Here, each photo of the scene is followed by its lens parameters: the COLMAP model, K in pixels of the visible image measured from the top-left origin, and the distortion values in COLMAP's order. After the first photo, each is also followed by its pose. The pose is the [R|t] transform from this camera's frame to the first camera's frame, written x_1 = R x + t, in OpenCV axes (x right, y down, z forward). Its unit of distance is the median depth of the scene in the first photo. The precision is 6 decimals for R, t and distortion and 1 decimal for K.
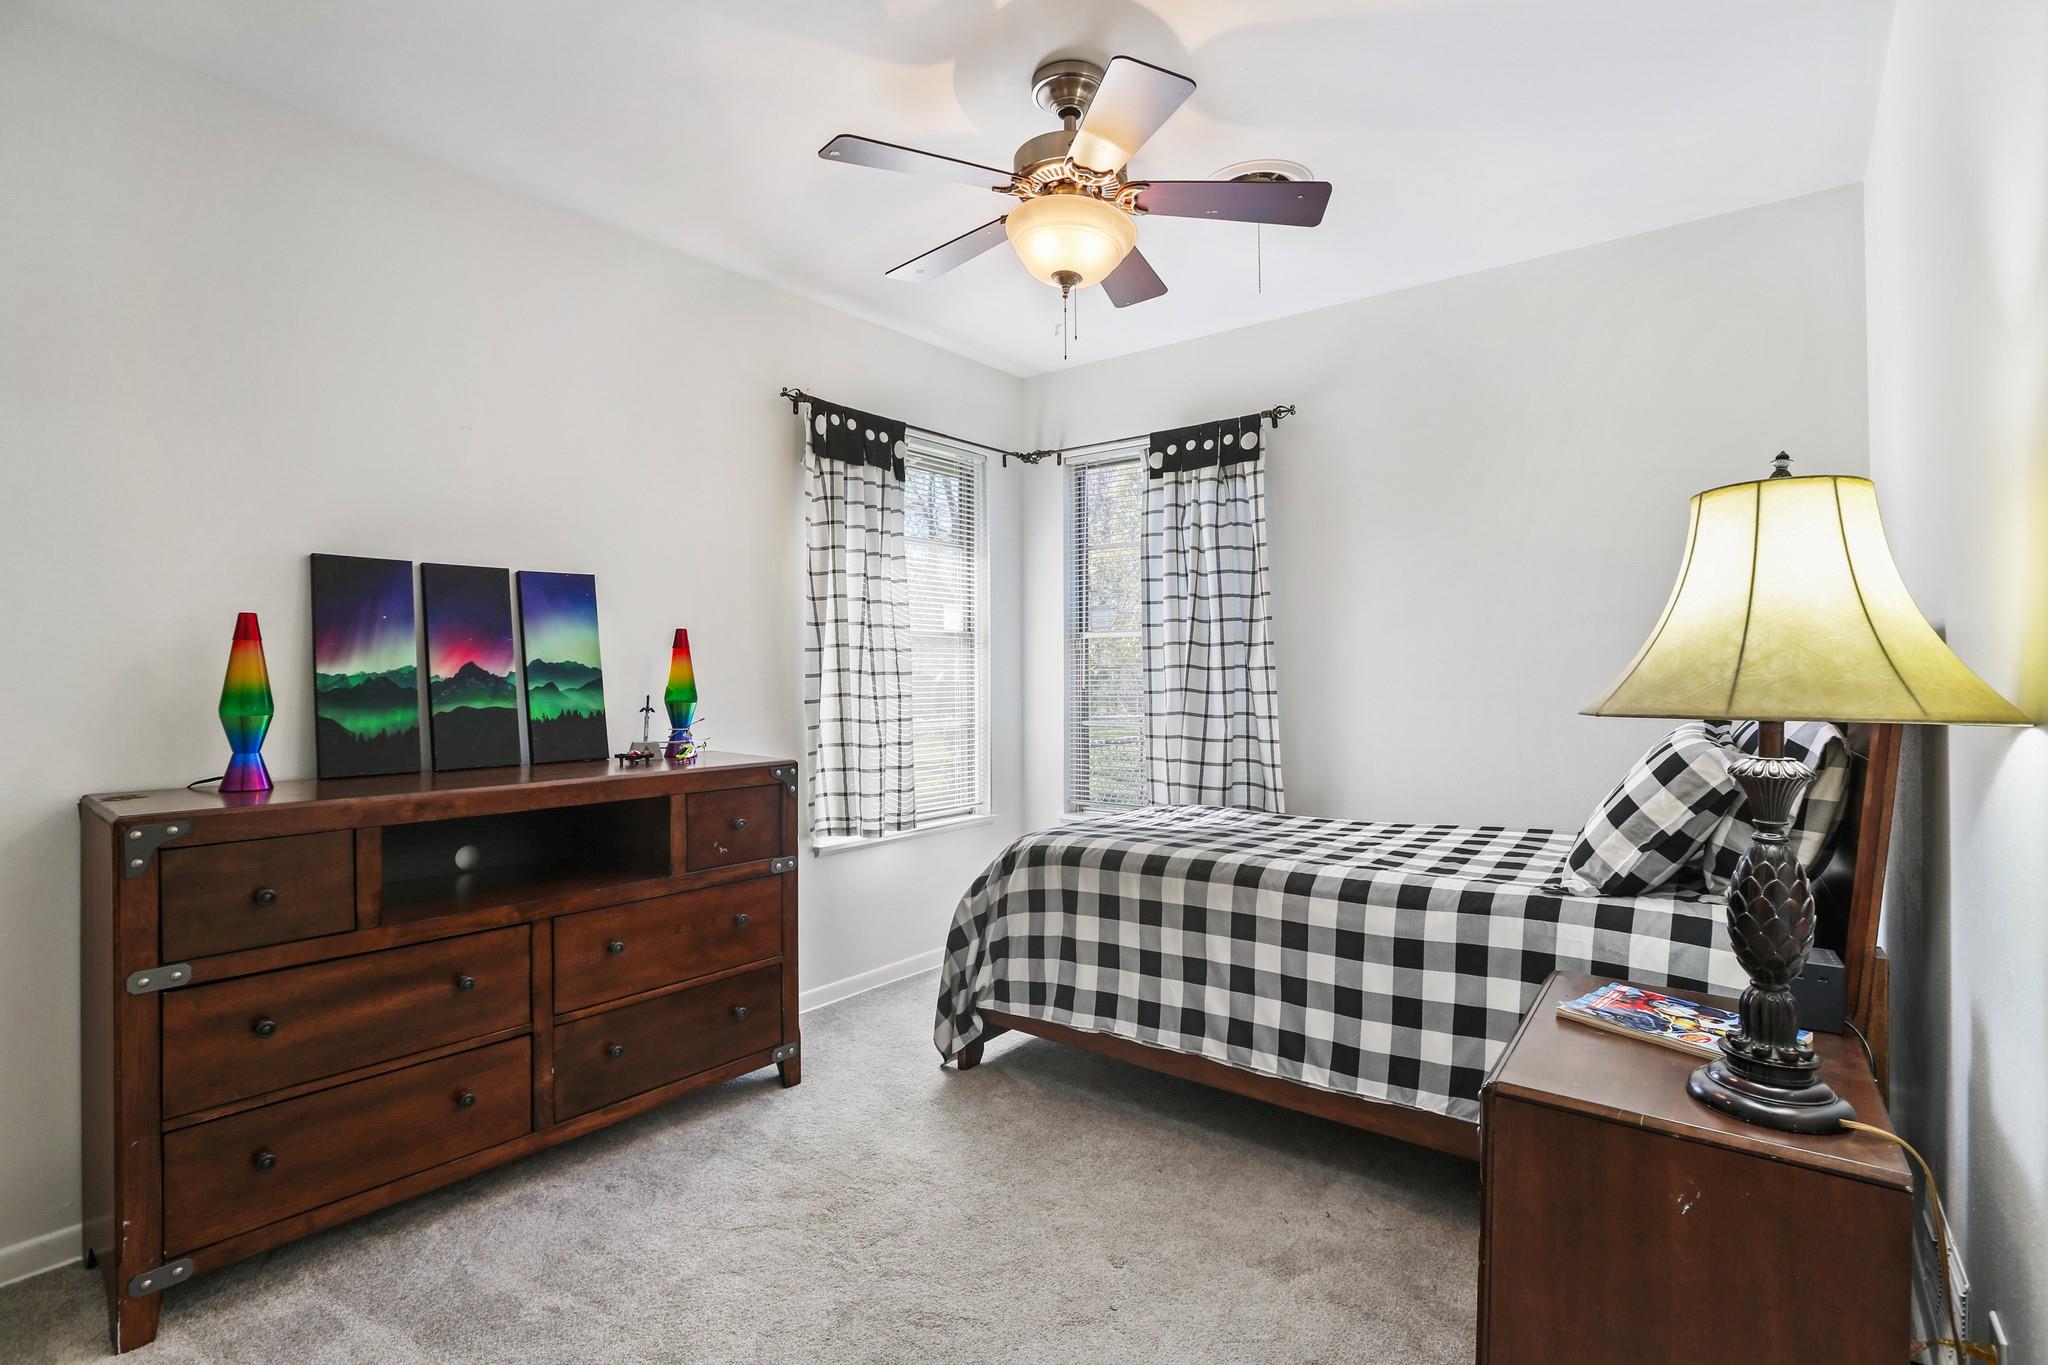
lens RADIAL K [[997.5, 0, 1019.9], [0, 997.5, 683.3], [0, 0, 1]] dist [-0.043788, 0.001061]
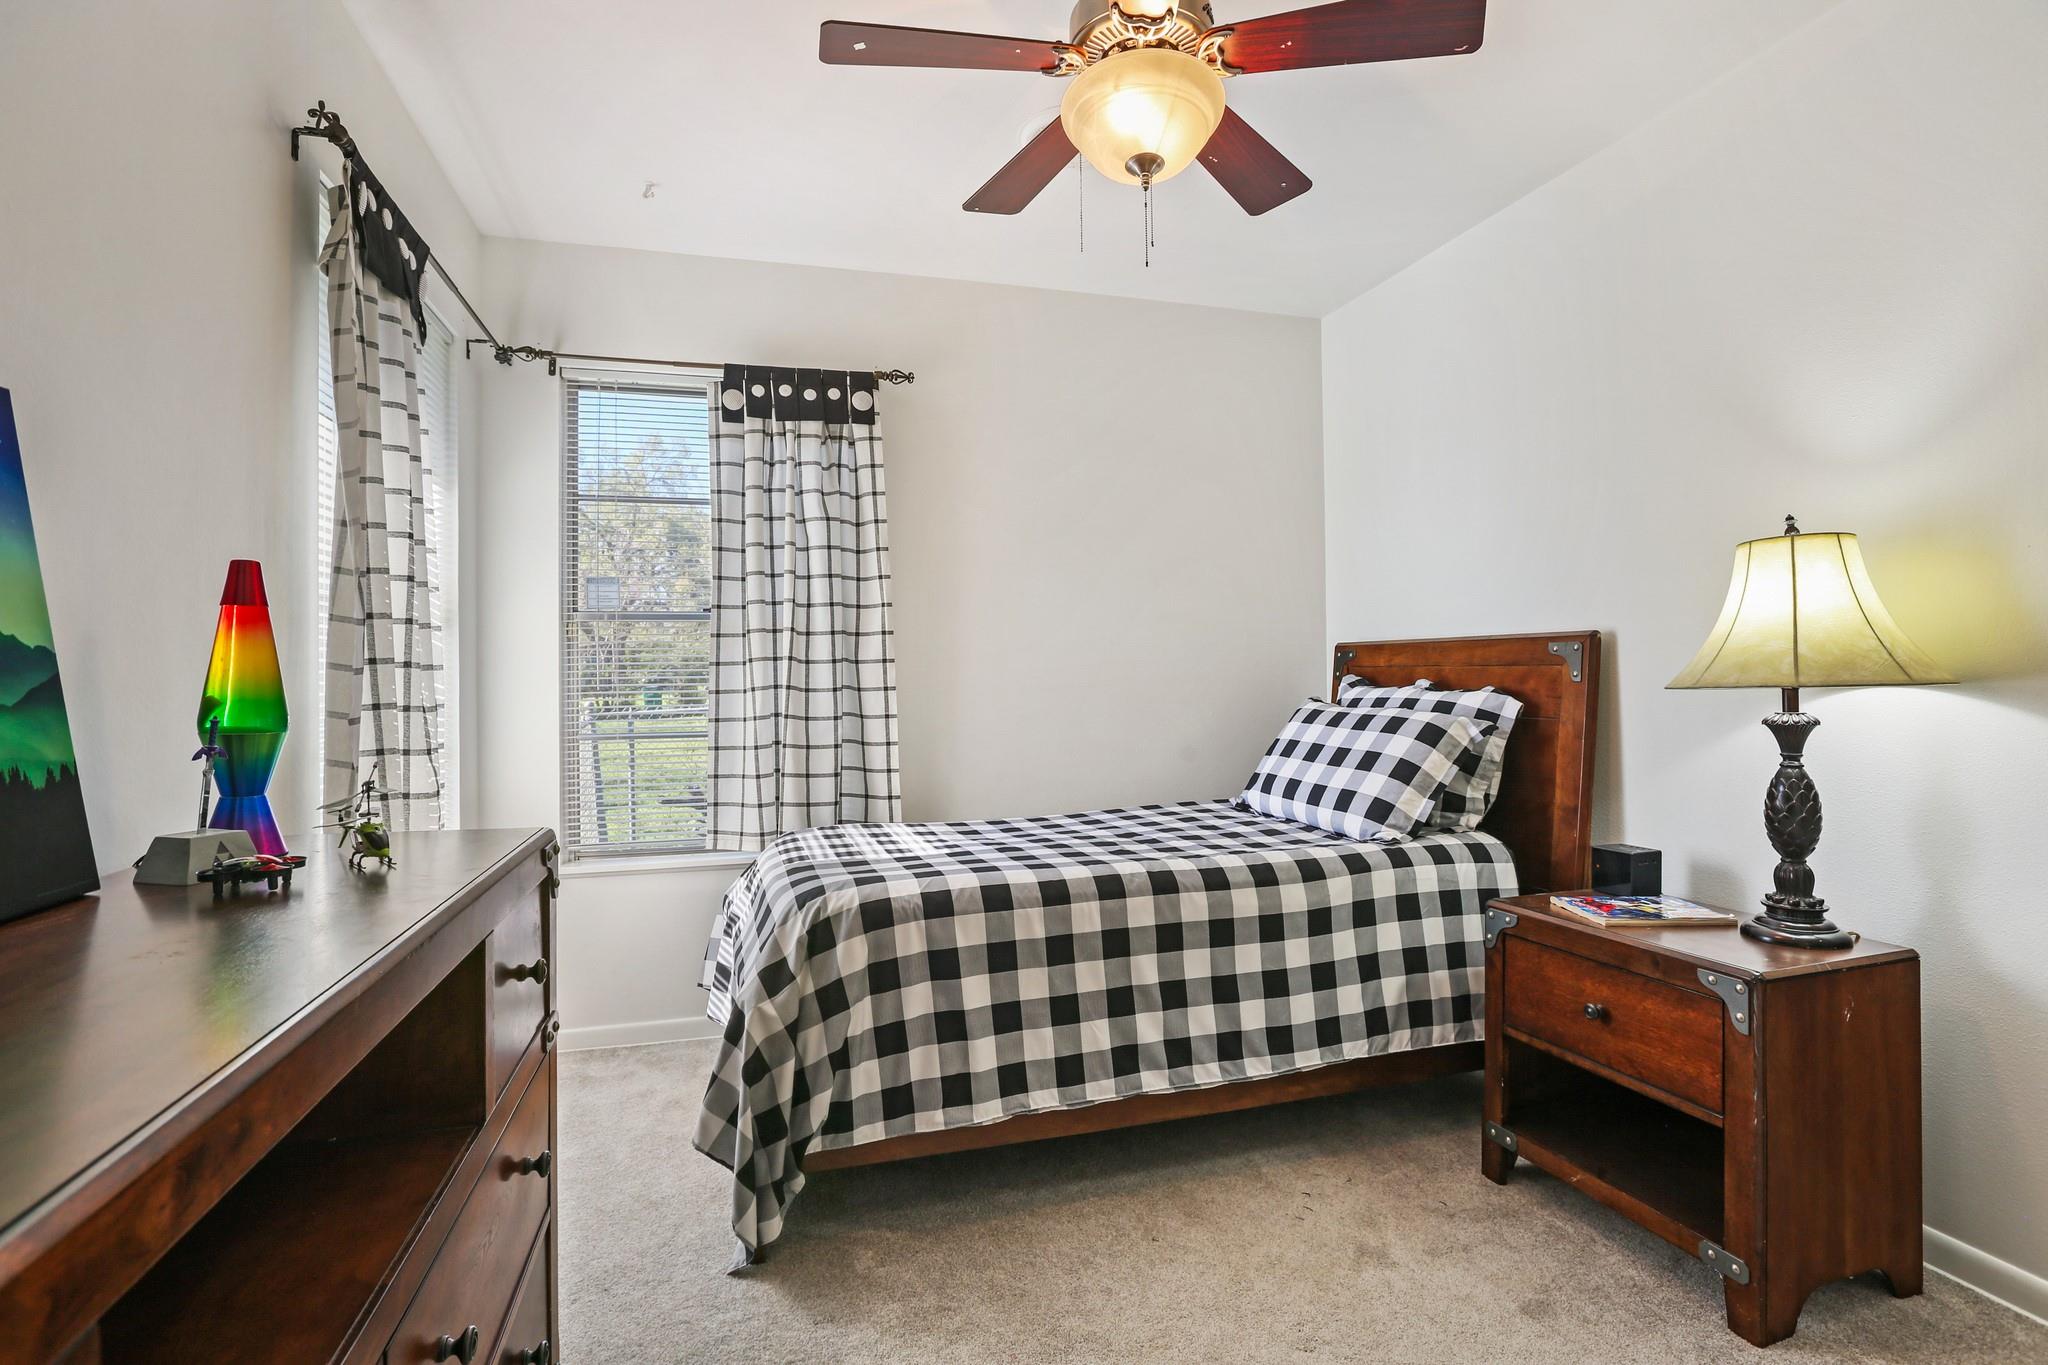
lens RADIAL K [[997.5, 0, 1020.8], [0, 997.5, 672.4], [0, 0, 1]] dist [-0.043788, 0.001061]
pose [[0.565726, -0.005481, 0.824575, -0.499960], [0.015980, 0.999863, -0.004317, 0.000353], [-0.824439, 0.015619, 0.565736, 0.478461]]
